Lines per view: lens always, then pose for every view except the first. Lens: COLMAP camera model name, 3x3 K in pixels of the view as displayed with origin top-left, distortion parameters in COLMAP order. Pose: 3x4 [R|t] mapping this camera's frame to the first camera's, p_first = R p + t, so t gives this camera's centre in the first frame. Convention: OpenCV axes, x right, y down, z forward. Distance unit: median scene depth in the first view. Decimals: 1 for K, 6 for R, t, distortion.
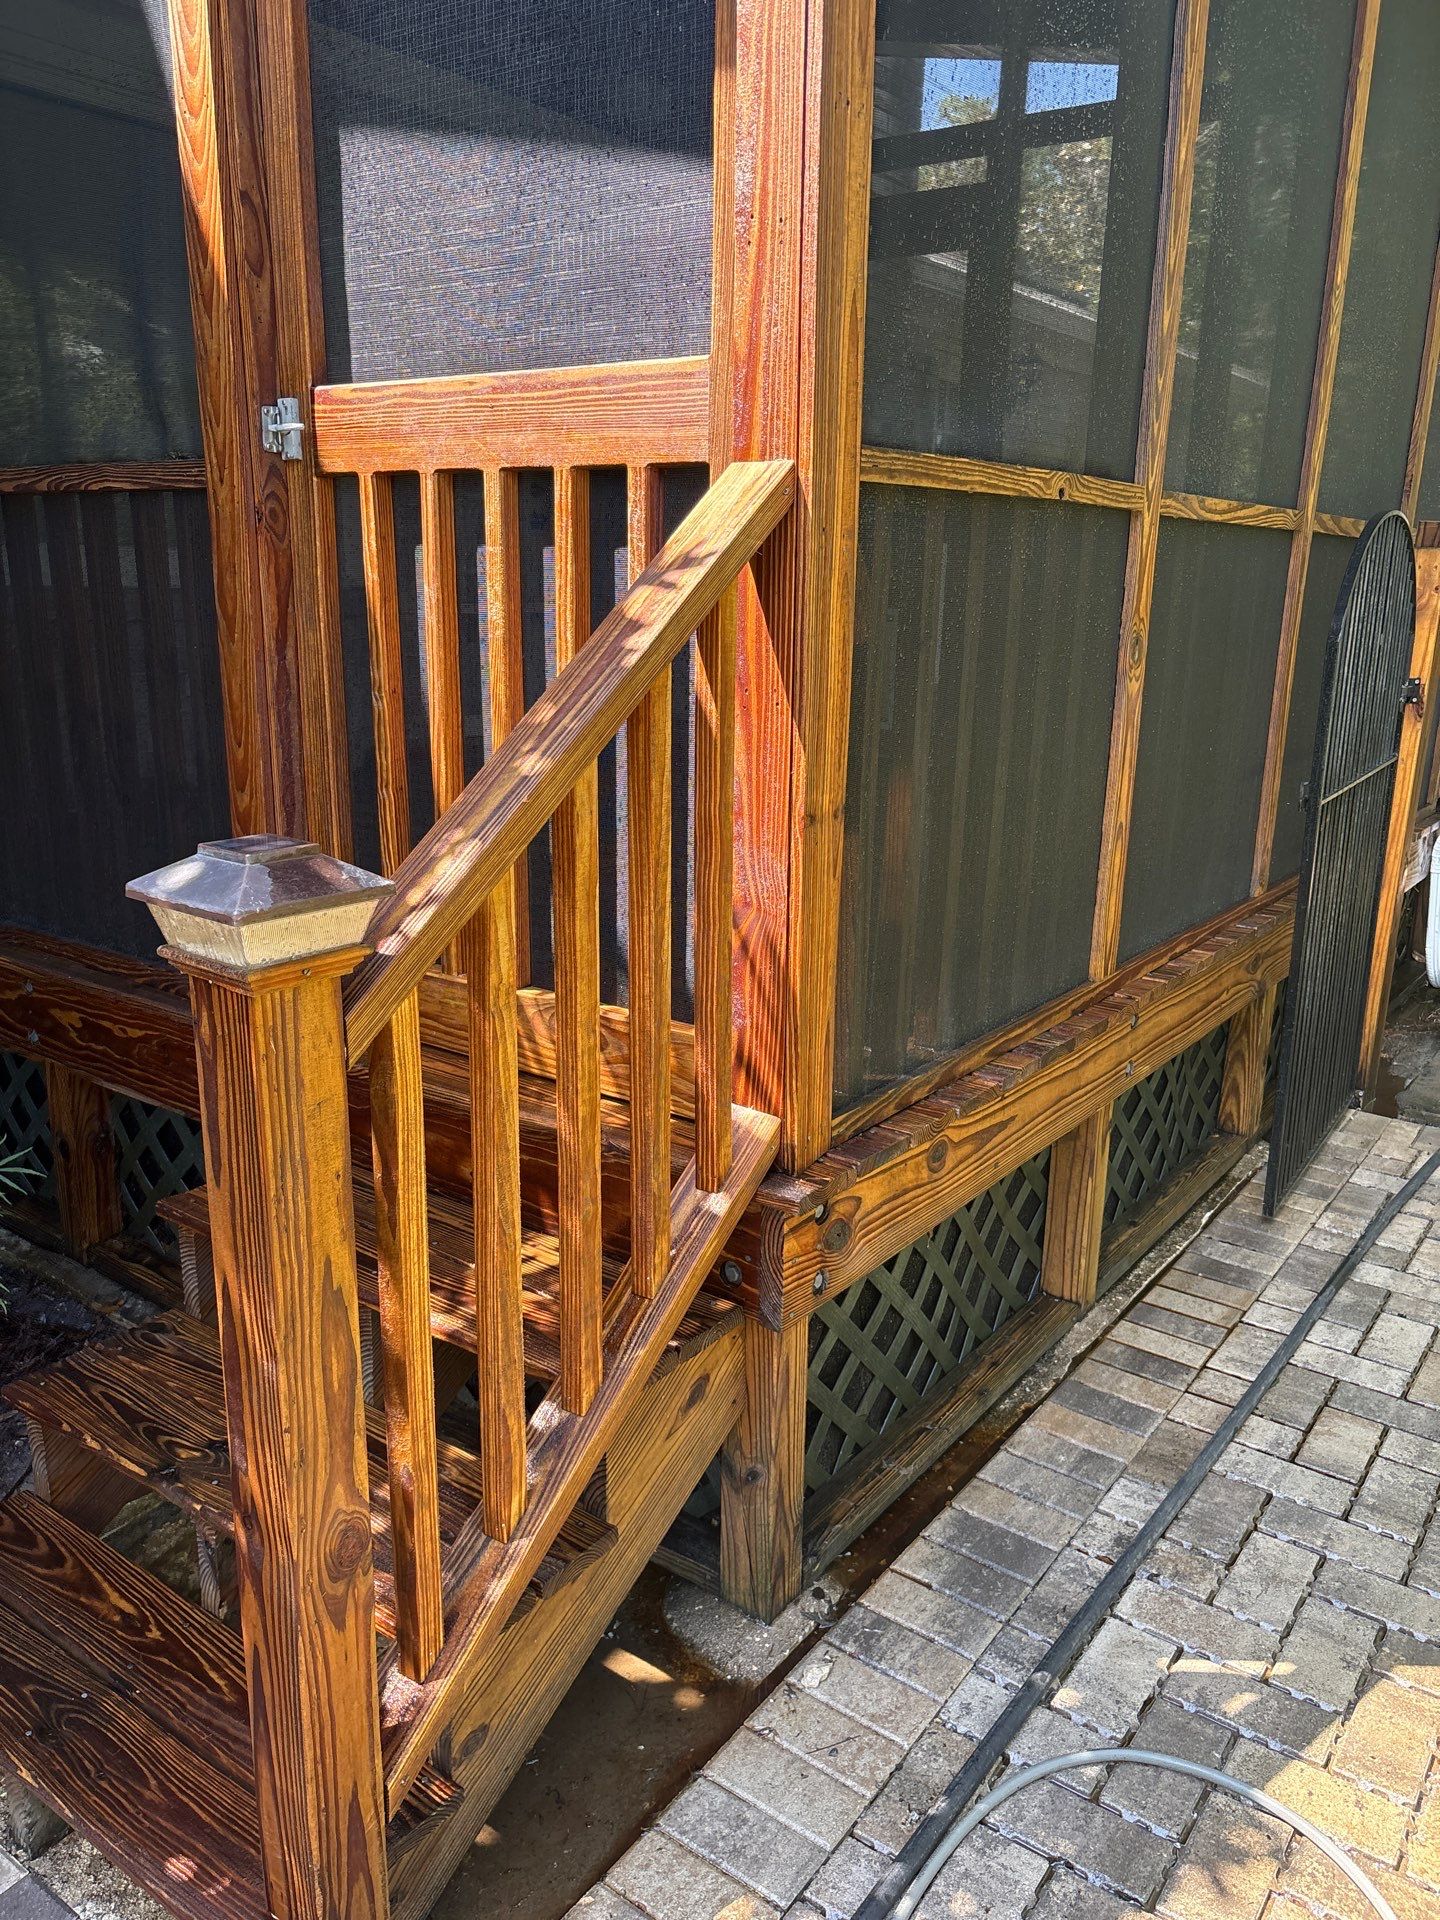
lens RADIAL K [[1466.5, 0, 711.3], [0, 1466.5, 973.1], [0, 0, 1]] dist [0.028640, -0.012224]
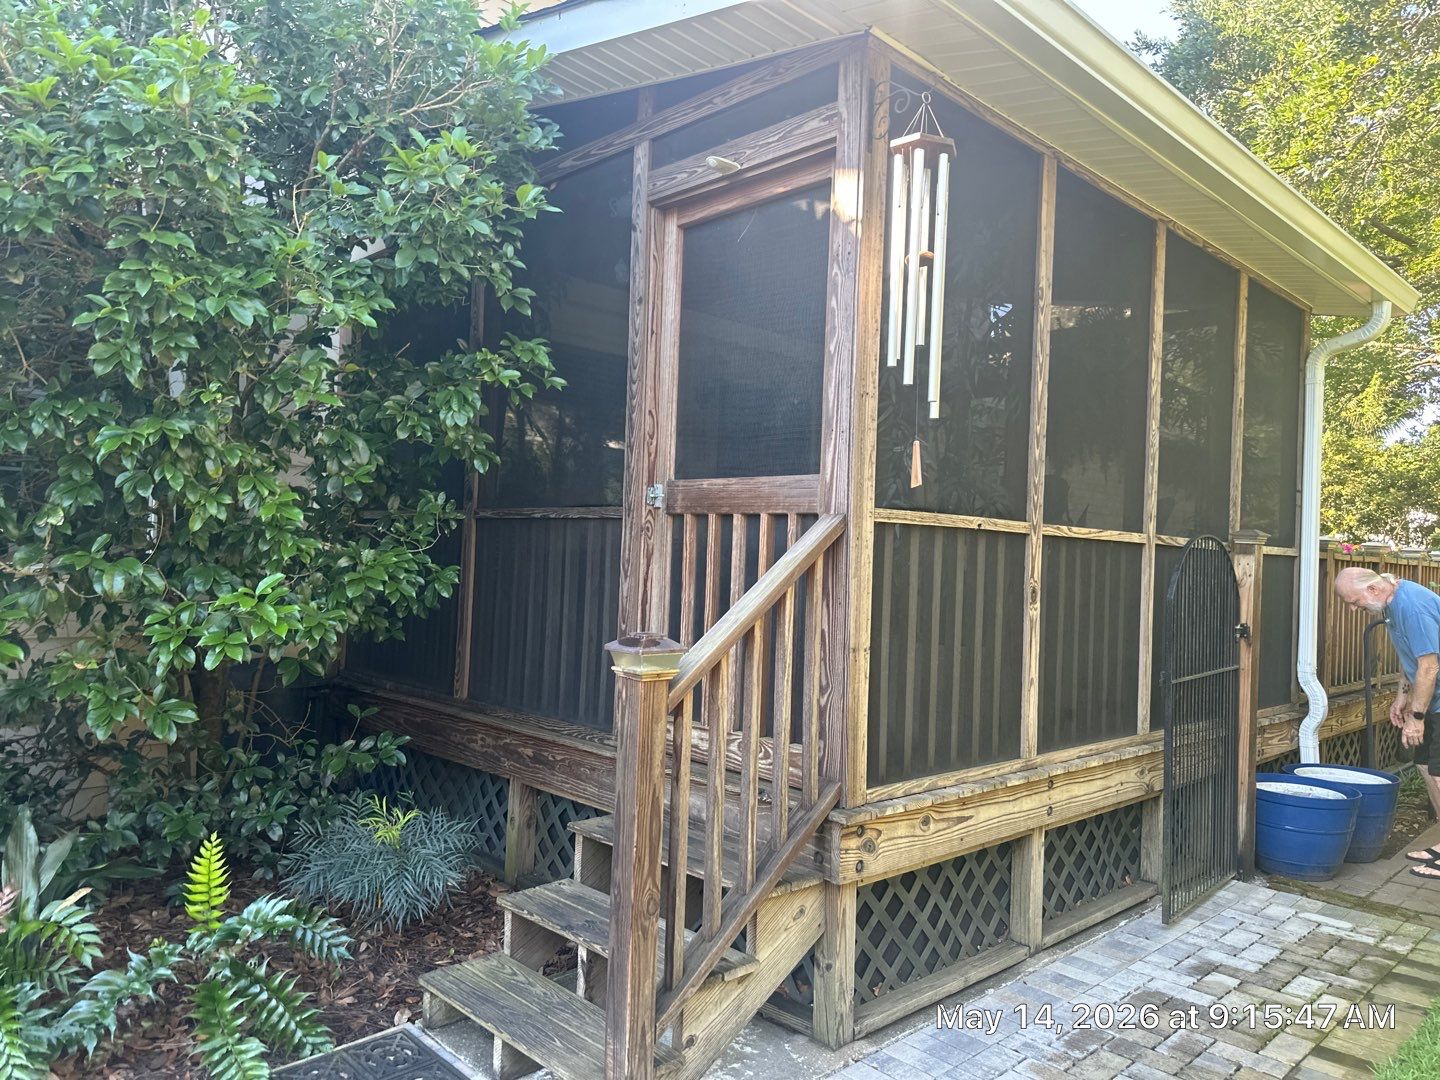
lens RADIAL K [[1036.1, 0, 735.9], [0, 1036.1, 485.1], [0, 0, 1]] dist [0.026879, -0.027626]
pose [[0.986615, 0.010523, -0.162725, 0.121033], [-0.063924, 0.943001, -0.326593, 0.168497], [0.150013, 0.332623, 0.931052, -0.585344]]
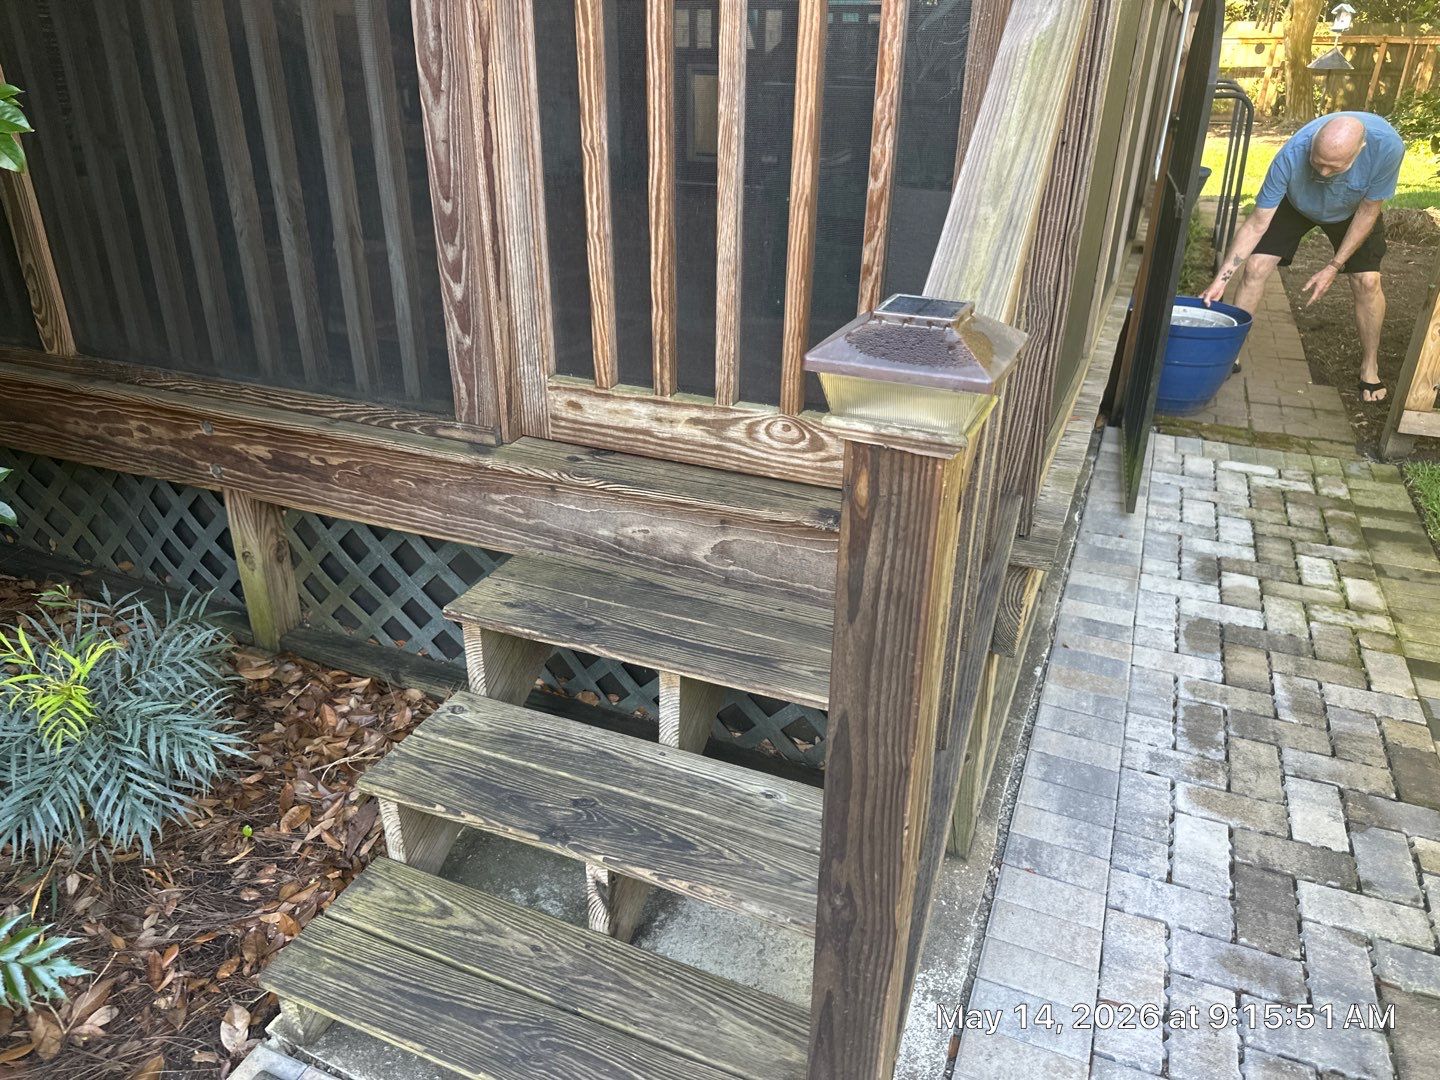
lens RADIAL K [[1036.1, 0, 719.3], [0, 1036.1, 545.9], [0, 0, 1]] dist [0.026879, -0.027626]
pose [[0.973460, -0.106066, 0.202795, -0.319762], [0.065893, 0.978493, 0.195471, -0.040109], [-0.219167, -0.176921, 0.959513, 0.162831]]
